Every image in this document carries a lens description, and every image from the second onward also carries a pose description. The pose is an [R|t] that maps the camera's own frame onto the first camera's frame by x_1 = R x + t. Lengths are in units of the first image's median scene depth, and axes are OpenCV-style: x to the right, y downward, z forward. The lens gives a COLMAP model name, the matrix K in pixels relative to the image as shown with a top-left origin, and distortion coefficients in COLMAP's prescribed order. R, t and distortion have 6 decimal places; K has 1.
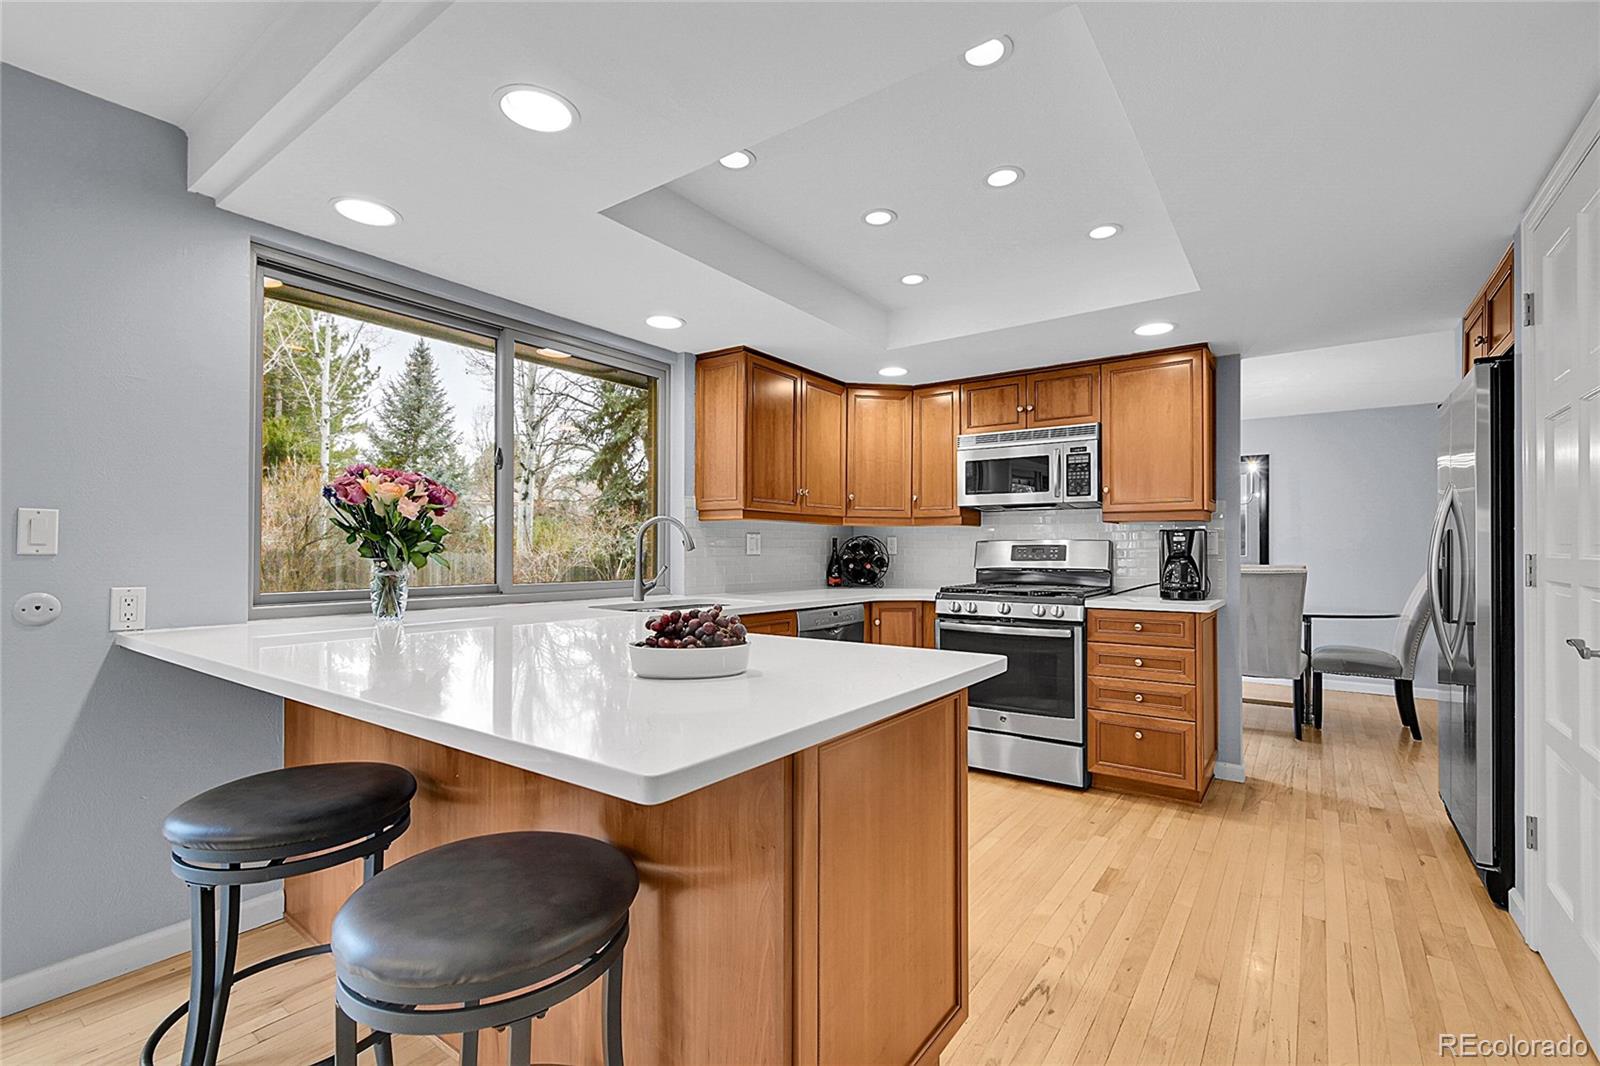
lens RADIAL K [[721.3, 0, 802.6], [0, 721.3, 543.9], [0, 0, 1]] dist [0.001752, 0.000218]
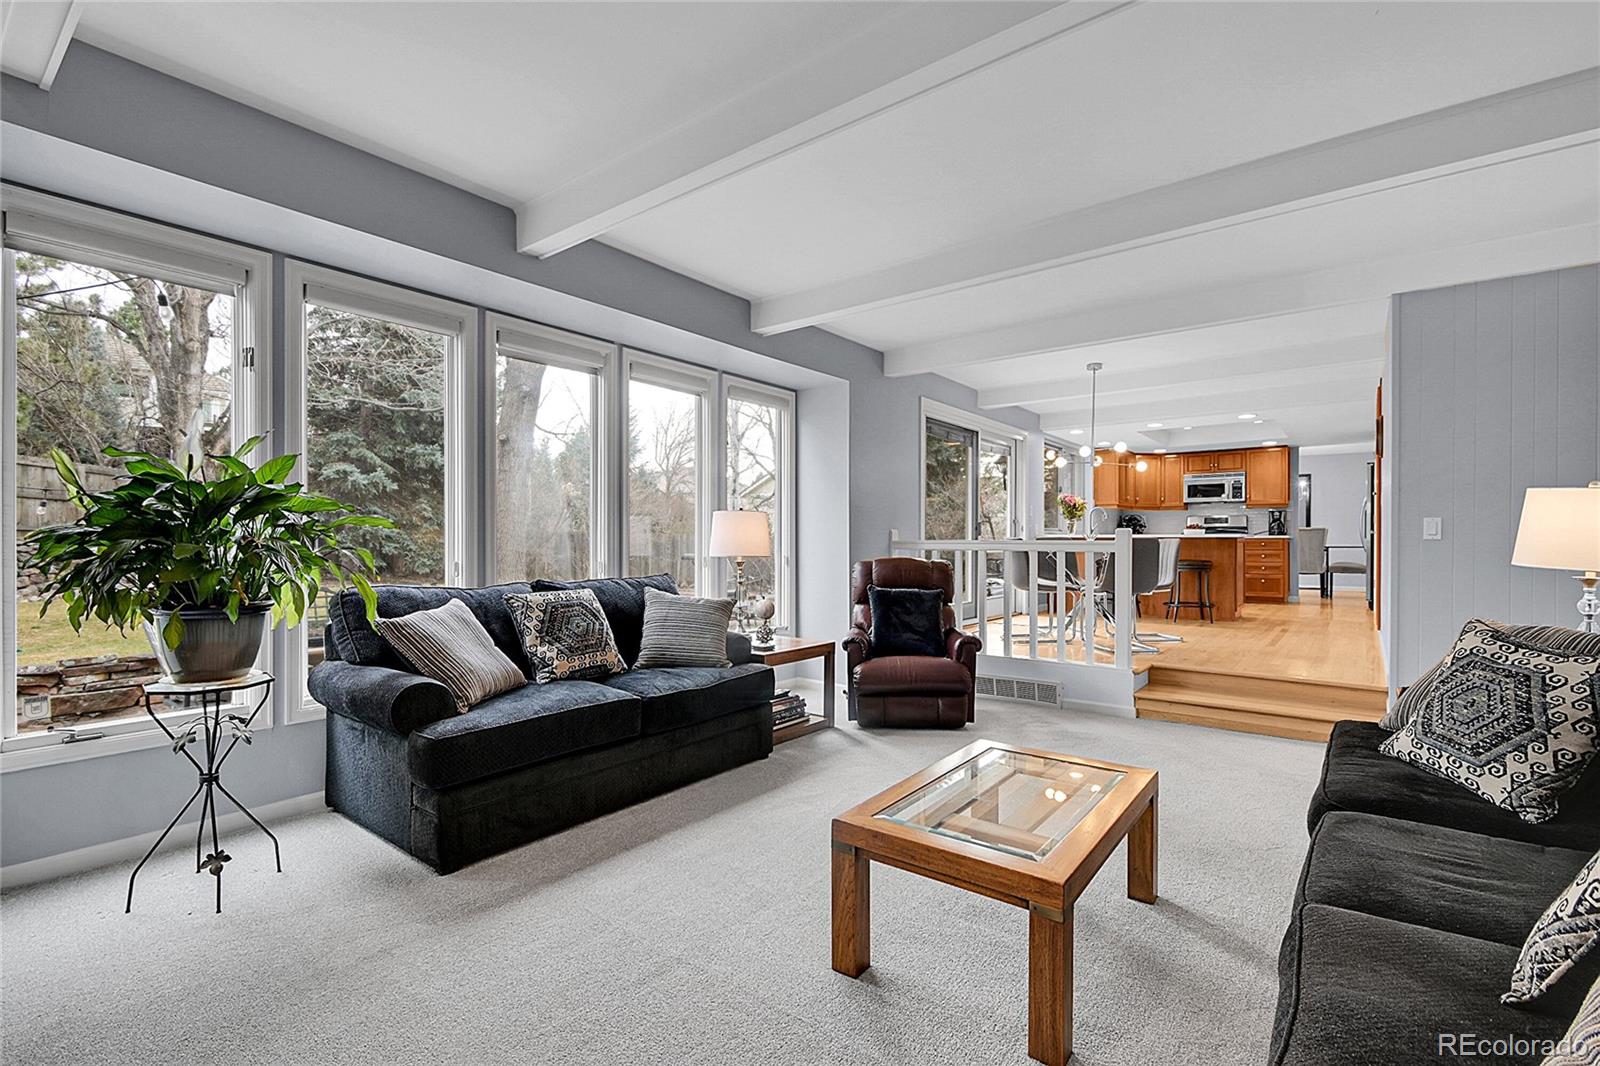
lens RADIAL K [[710.4, 0, 803.7], [0, 710.4, 540.5], [0, 0, 1]] dist [0.001354, -0.000289]
pose [[0.998747, -0.003370, -0.049928, -1.092200], [0.003962, 0.999923, 0.011755, 0.052035], [0.049884, -0.011938, 0.998684, -1.720845]]
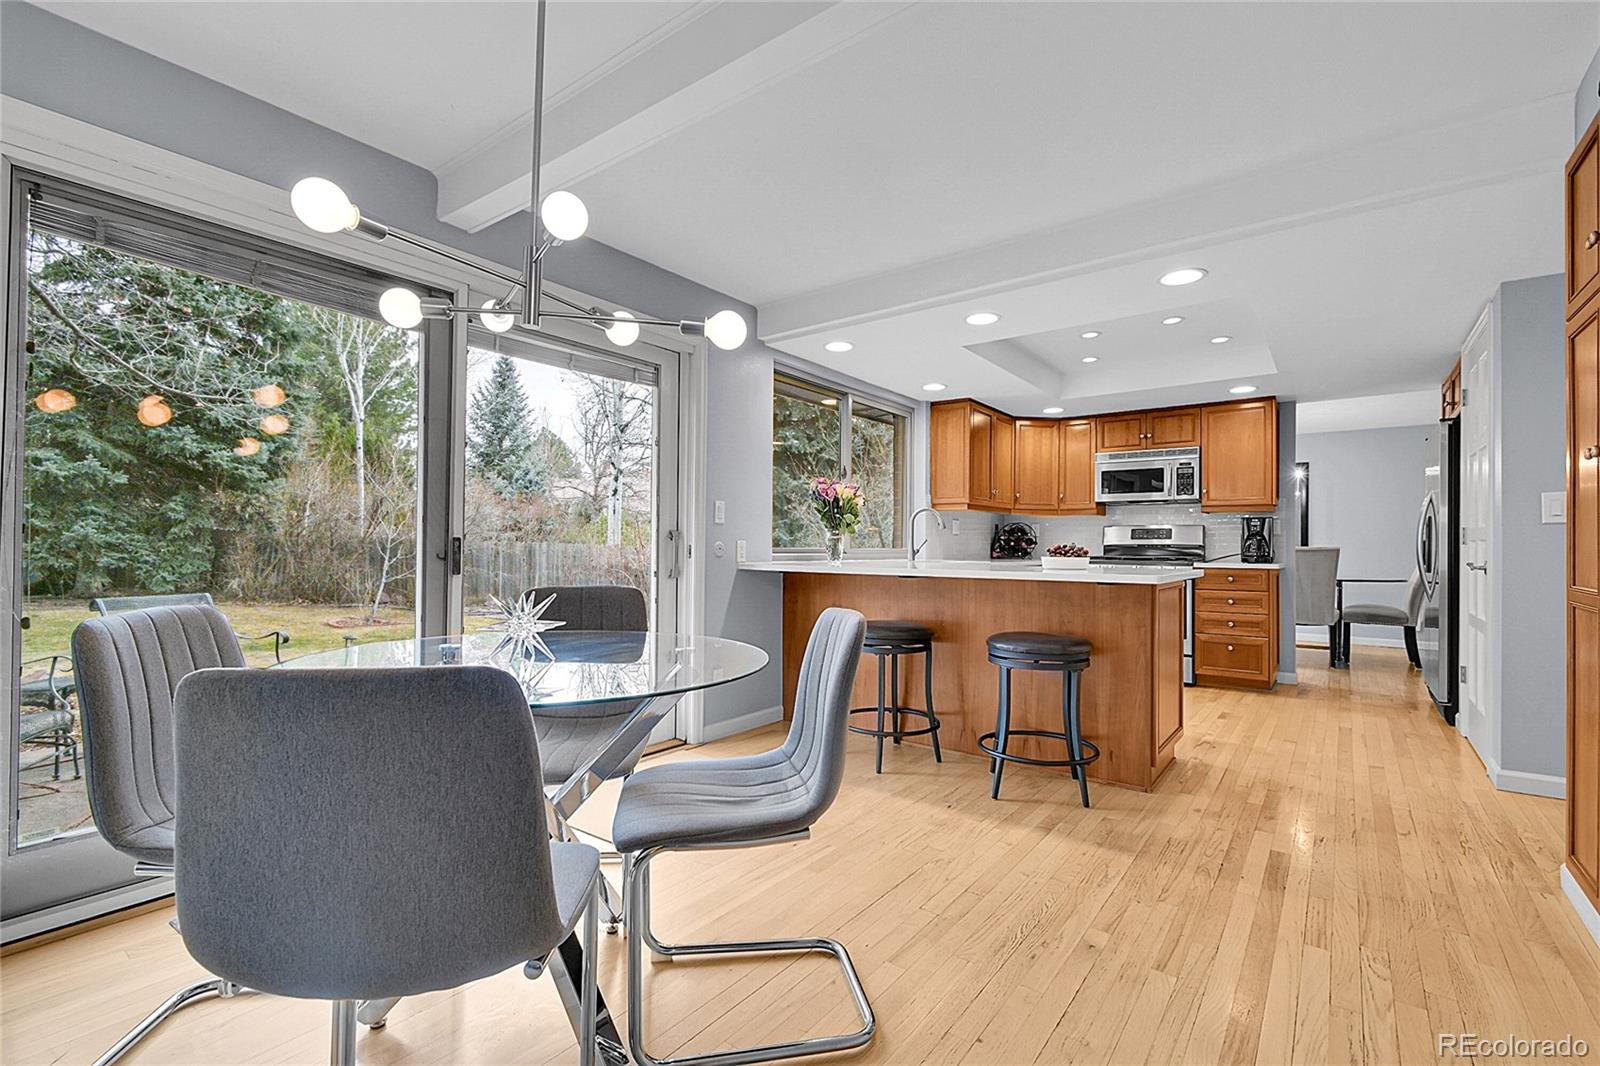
lens RADIAL K [[710.4, 0, 803.7], [0, 710.4, 540.5], [0, 0, 1]] dist [0.001354, -0.000289]
pose [[0.999478, 0.004196, -0.032038, -0.357899], [-0.004138, 0.999990, 0.001884, 0.028127], [0.032046, -0.001751, 0.999485, -0.496705]]
